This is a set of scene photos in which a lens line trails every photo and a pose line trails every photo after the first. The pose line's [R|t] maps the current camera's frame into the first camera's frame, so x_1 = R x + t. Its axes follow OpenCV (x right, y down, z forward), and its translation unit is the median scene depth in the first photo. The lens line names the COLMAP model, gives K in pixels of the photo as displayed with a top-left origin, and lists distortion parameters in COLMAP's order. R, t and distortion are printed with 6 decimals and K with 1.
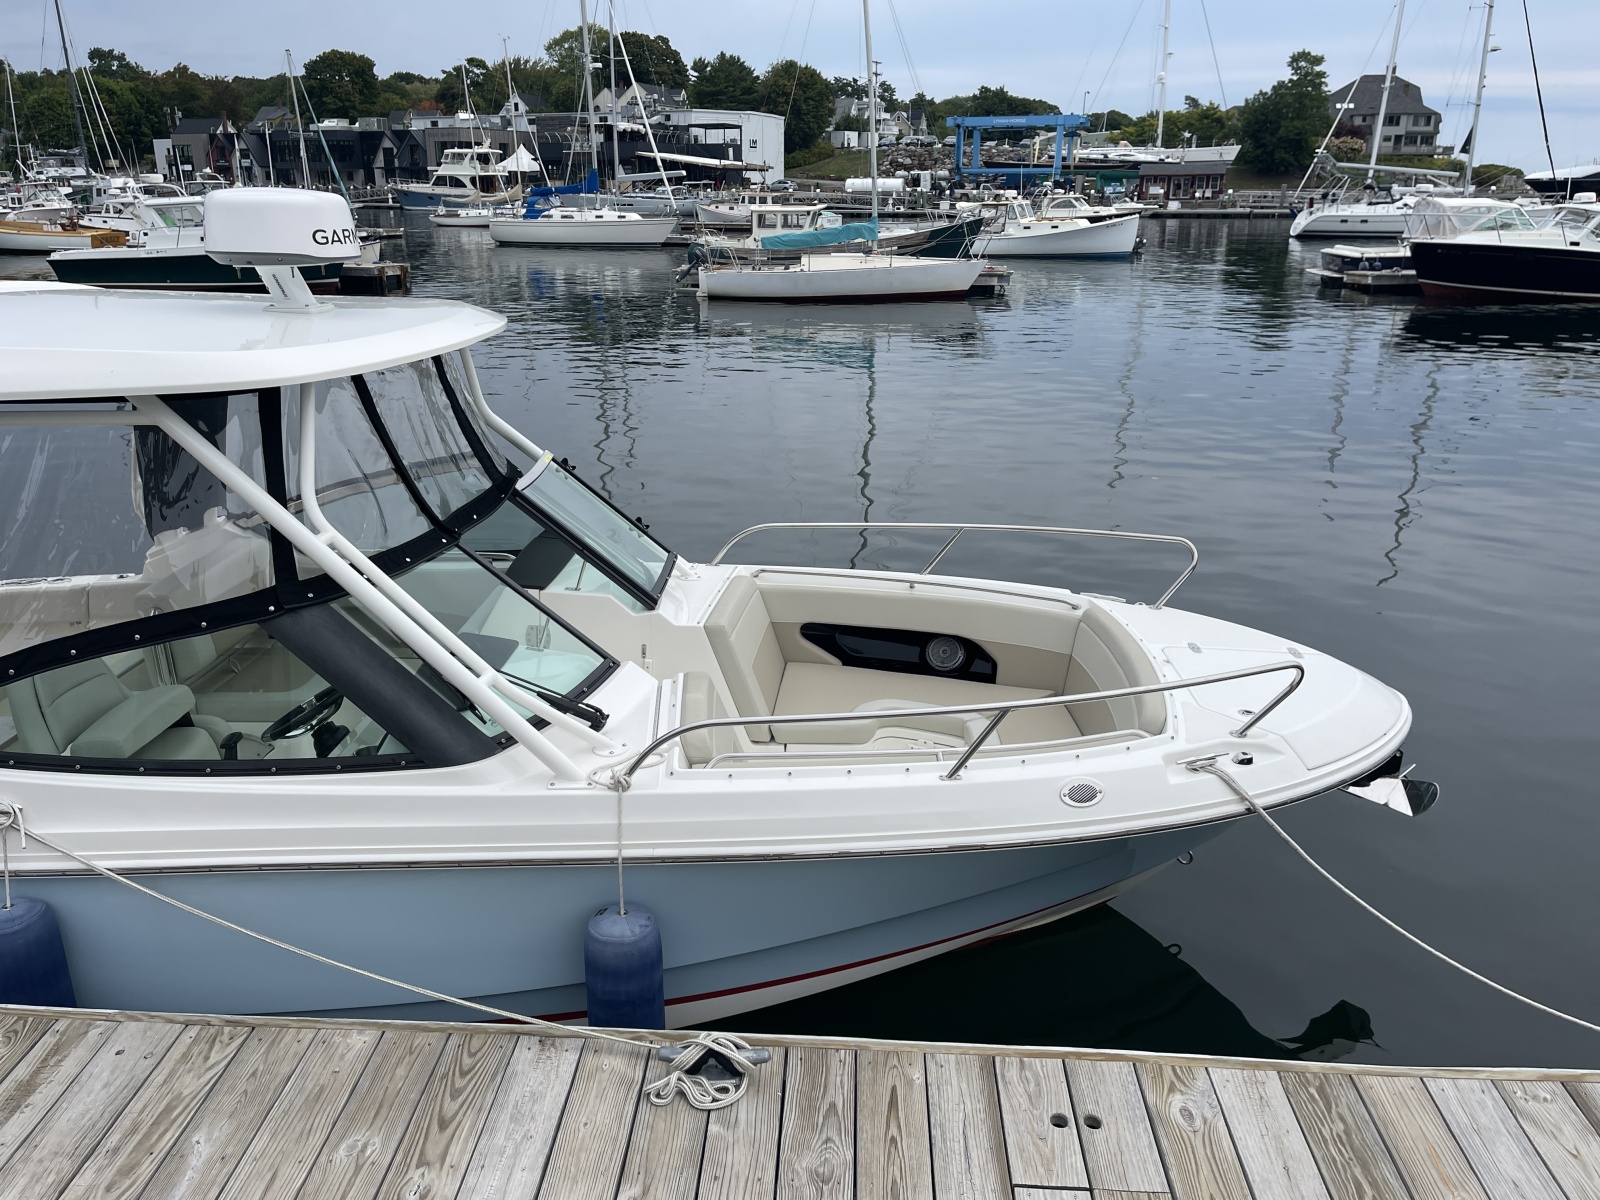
lens RADIAL K [[1345.1, 0, 827.5], [0, 1345.1, 564.7], [0, 0, 1]] dist [0.087590, -0.135886]
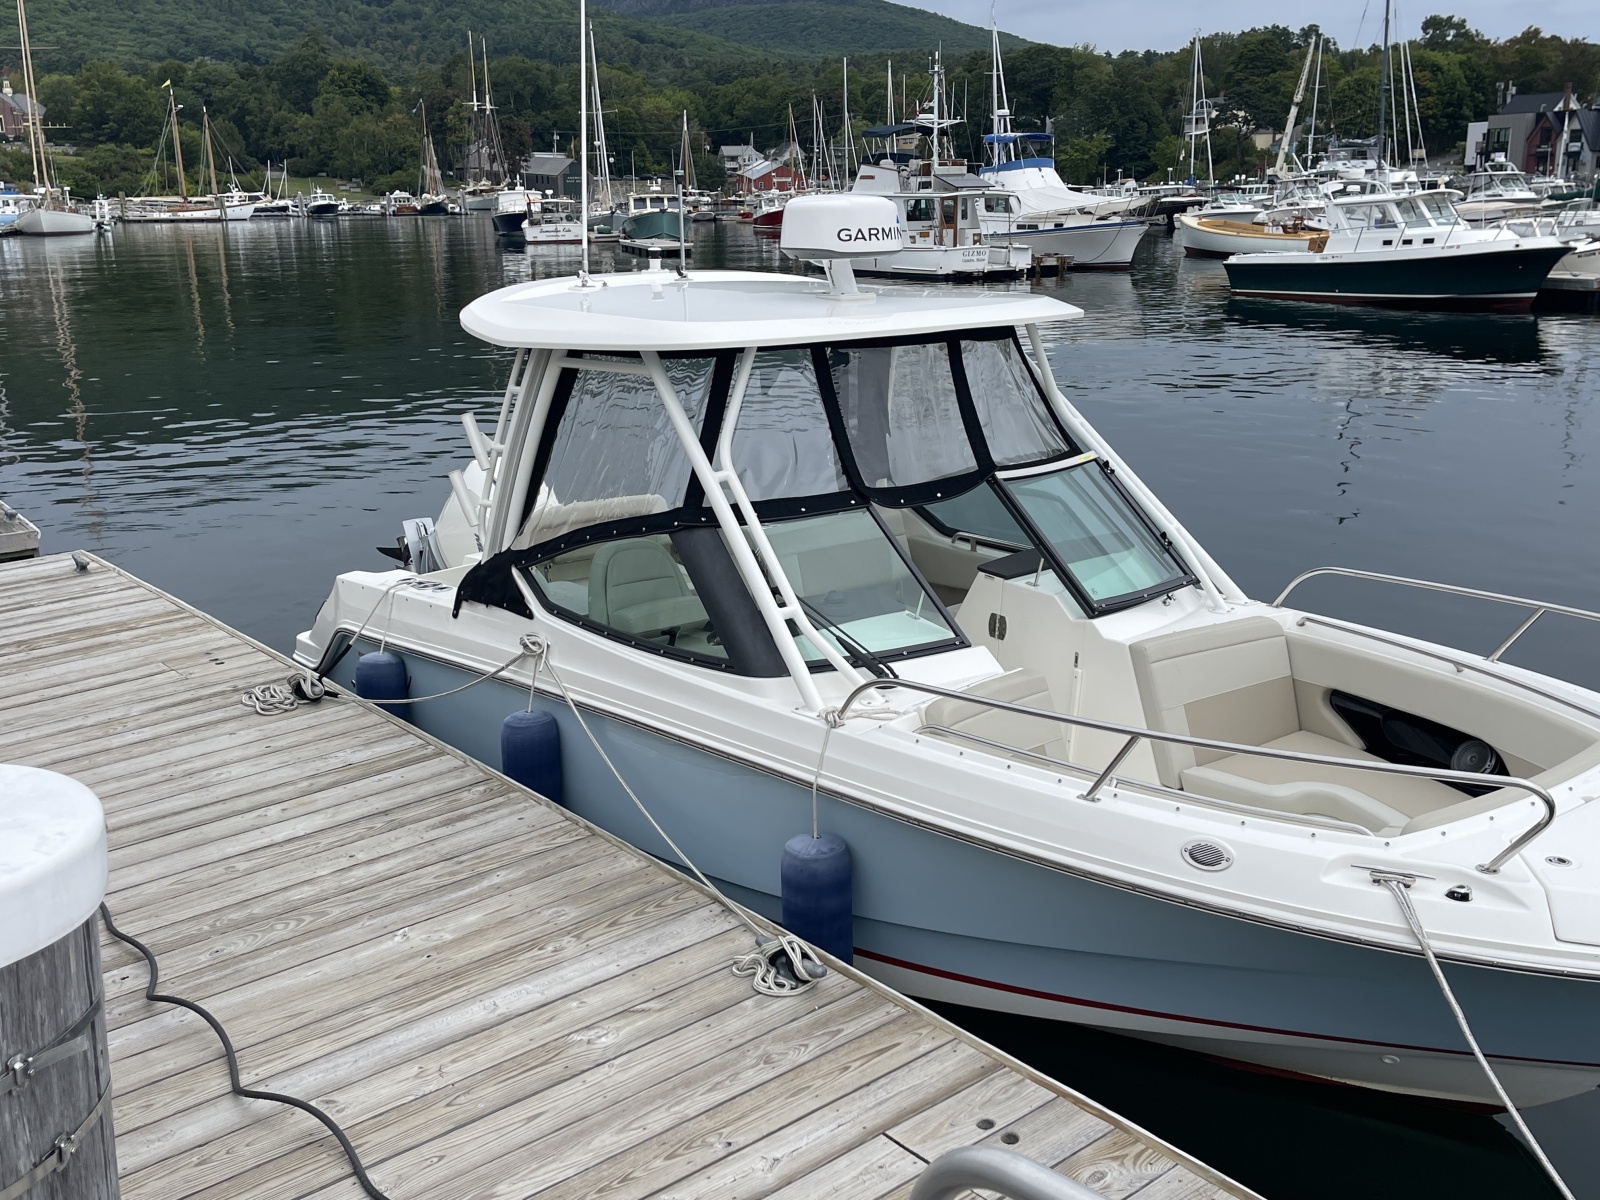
lens RADIAL K [[1884.8, 0, 774.7], [0, 1884.8, 623.5], [0, 0, 1]] dist [0.117291, -0.259840]
pose [[0.599785, 0.164504, -0.783069, 0.228598], [-0.195404, 0.979121, 0.056023, 0.001387], [0.775935, 0.119413, 0.619407, -0.002124]]
